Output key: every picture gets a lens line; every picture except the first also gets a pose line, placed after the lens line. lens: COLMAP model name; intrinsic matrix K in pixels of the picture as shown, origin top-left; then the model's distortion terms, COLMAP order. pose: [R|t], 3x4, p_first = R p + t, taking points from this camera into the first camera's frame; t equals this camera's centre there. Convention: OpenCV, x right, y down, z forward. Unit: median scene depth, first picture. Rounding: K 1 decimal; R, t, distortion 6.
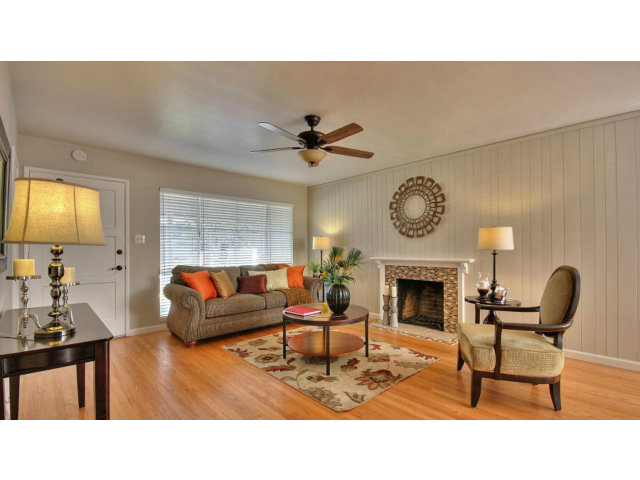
lens RADIAL K [[295.5, 0, 321.9], [0, 295.5, 250.6], [0, 0, 1]] dist [0.001567, -0.012476]
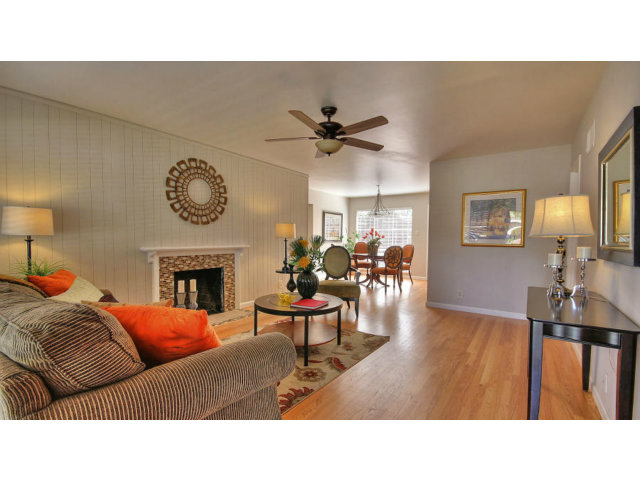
lens RADIAL K [[295.5, 0, 321.9], [0, 295.5, 250.6], [0, 0, 1]] dist [0.001567, -0.012476]
pose [[-0.203433, -0.037071, 0.978387, -0.708049], [0.000474, 0.999279, 0.037961, 0.003742], [-0.979089, 0.008187, -0.203269, 0.841408]]
